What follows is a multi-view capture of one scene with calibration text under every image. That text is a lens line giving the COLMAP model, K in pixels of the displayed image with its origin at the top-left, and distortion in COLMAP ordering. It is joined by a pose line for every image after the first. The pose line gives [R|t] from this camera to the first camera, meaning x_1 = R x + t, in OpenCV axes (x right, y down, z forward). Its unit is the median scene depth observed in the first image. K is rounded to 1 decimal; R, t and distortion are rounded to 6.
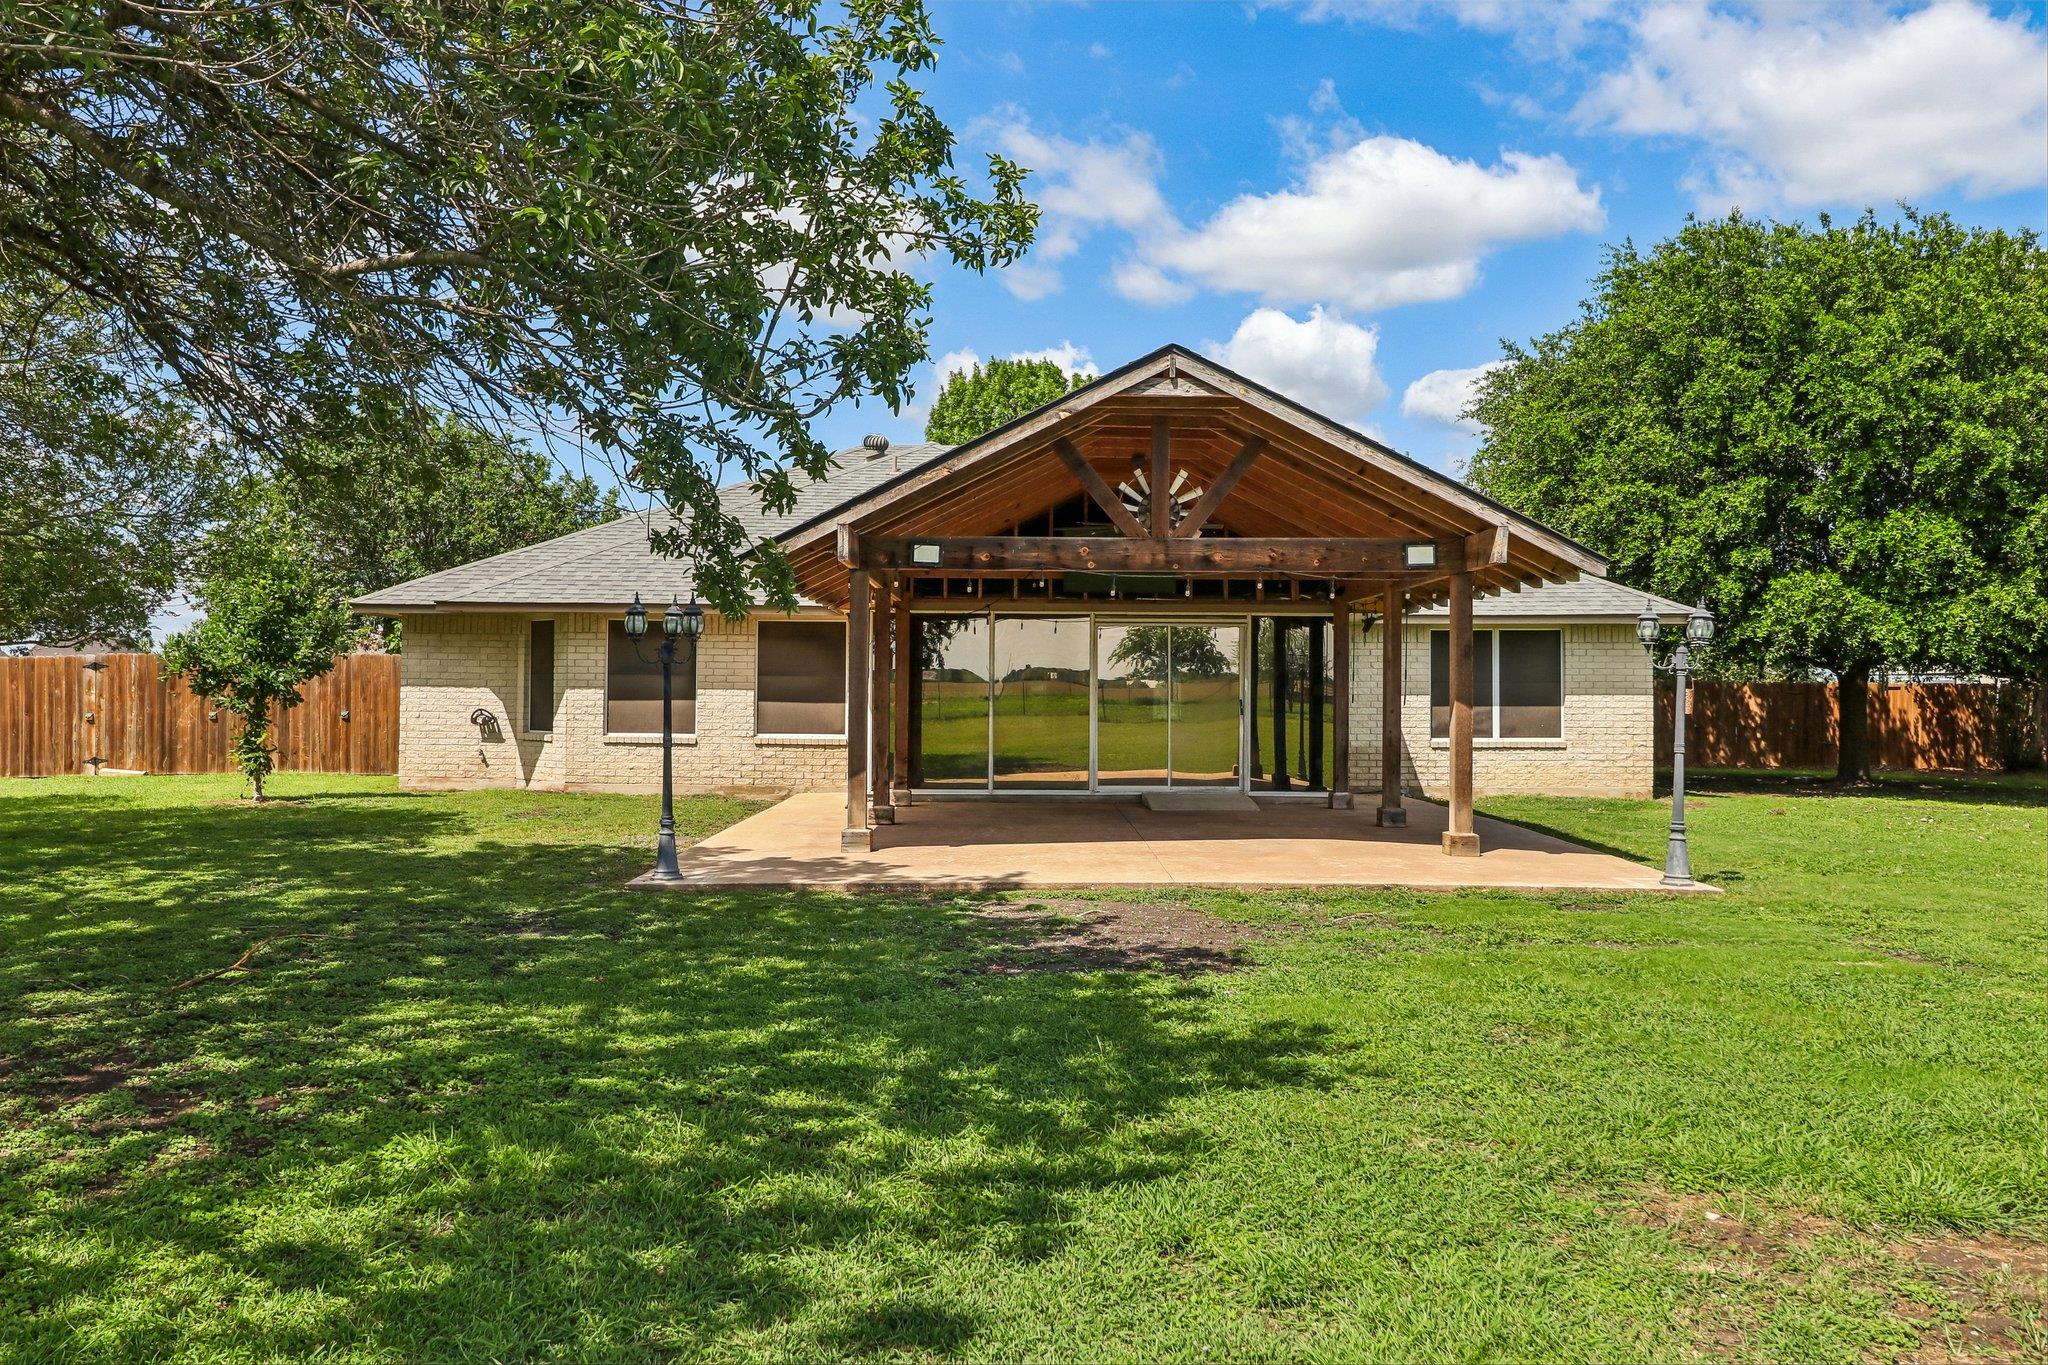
lens RADIAL K [[1653.3, 0, 1024.0], [0, 1653.3, 682.5], [0, 0, 1]] dist [0.006587, 0.001957]
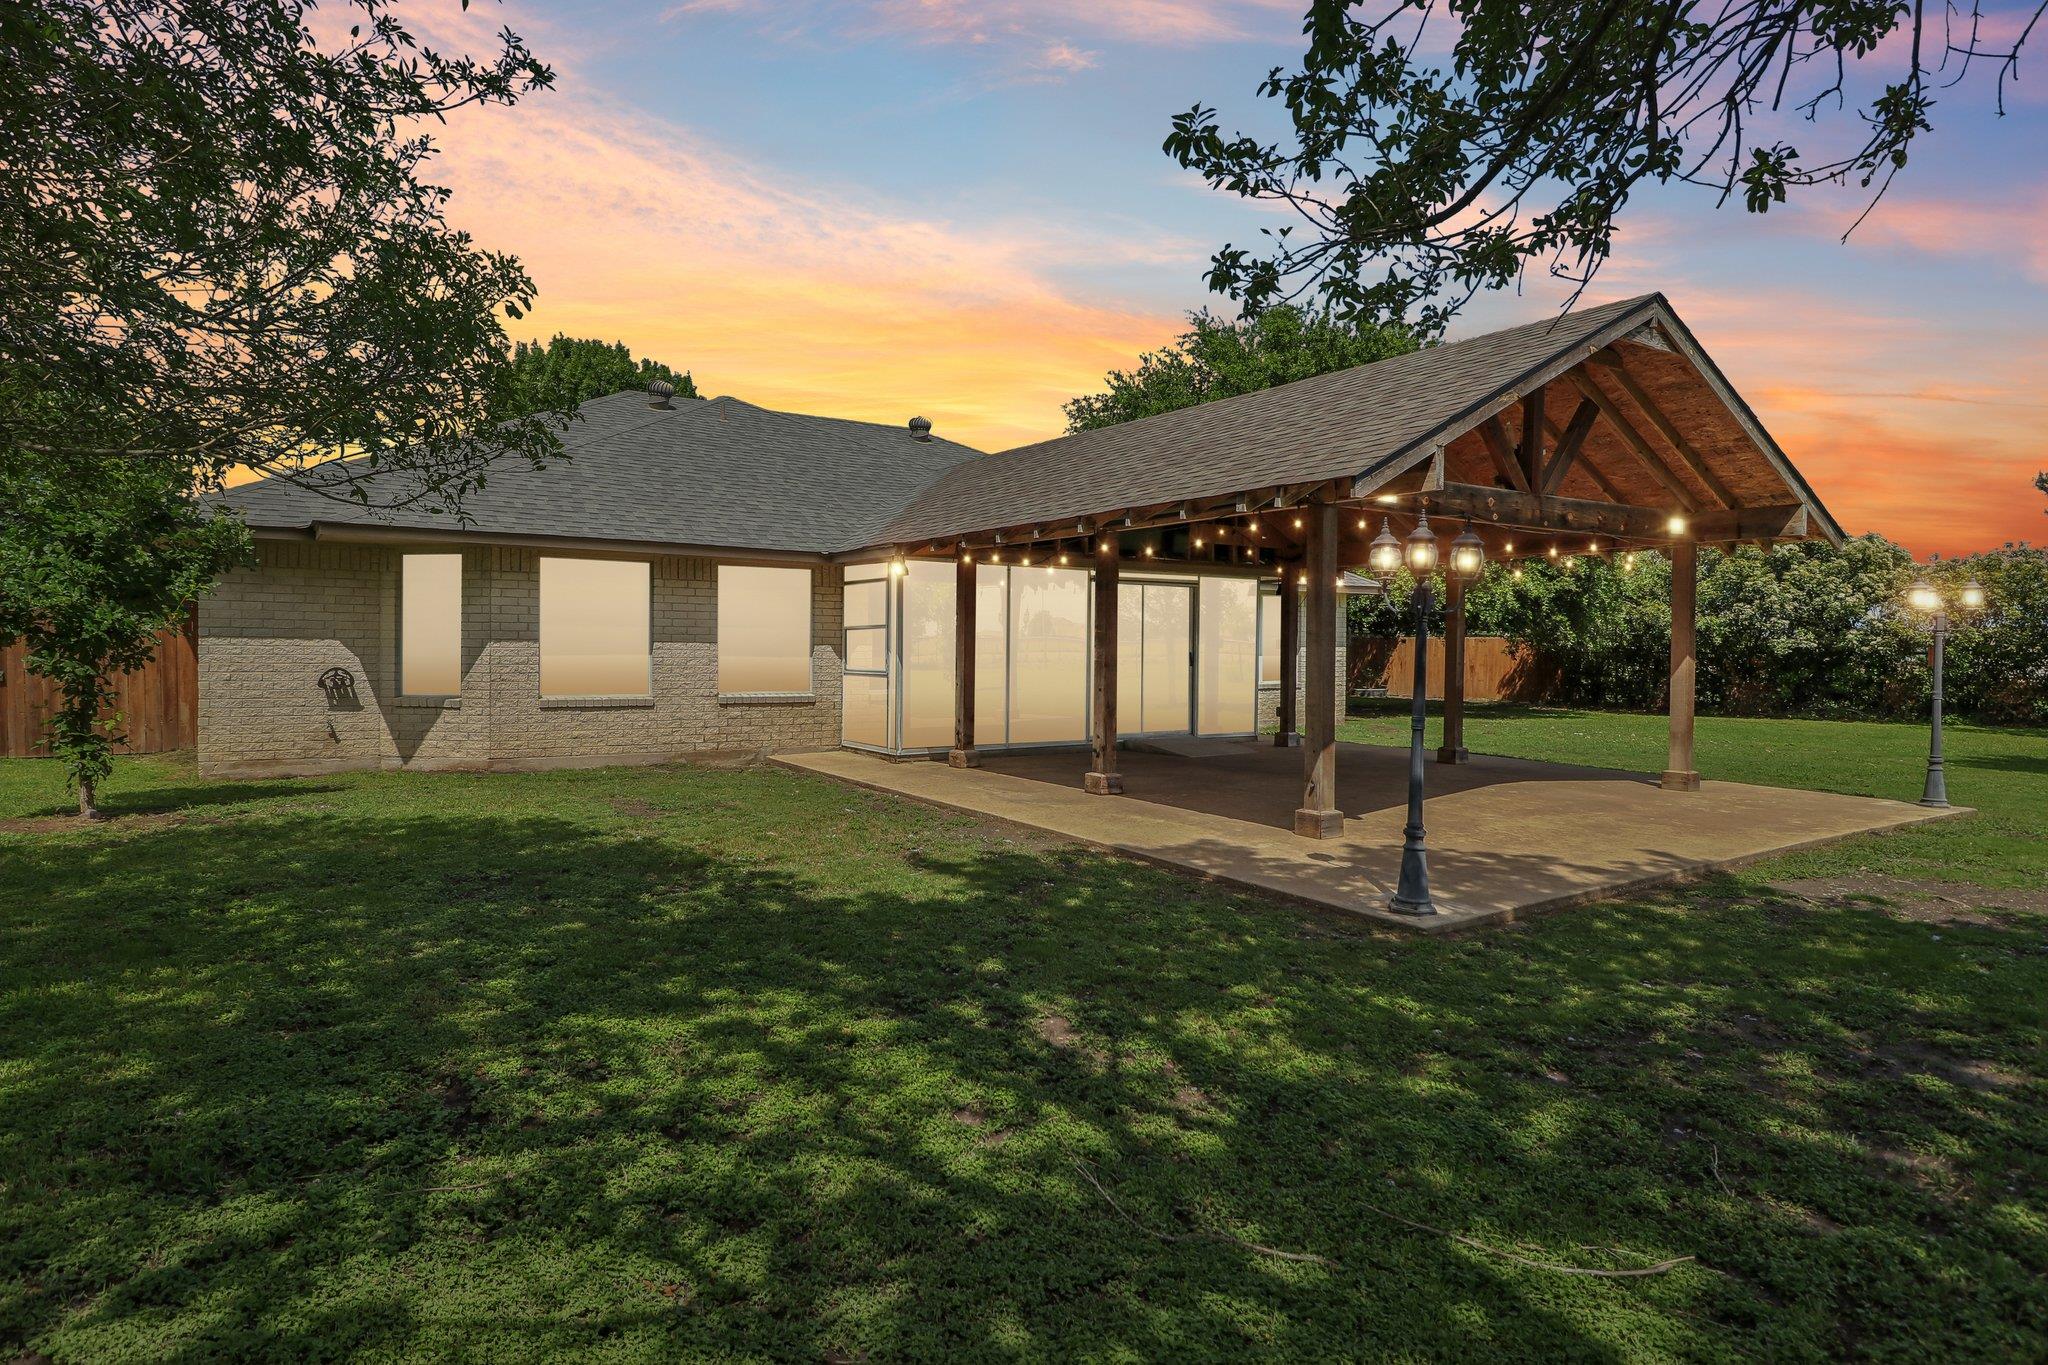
lens RADIAL K [[1153.7, 0, 1024.0], [0, 1153.7, 682.5], [0, 0, 1]] dist [0.000368, -0.000120]
pose [[0.829176, -0.018086, 0.558695, -0.361361], [-0.004634, 0.999220, 0.039225, 0.000357], [-0.558969, -0.035114, 0.828445, 0.378033]]
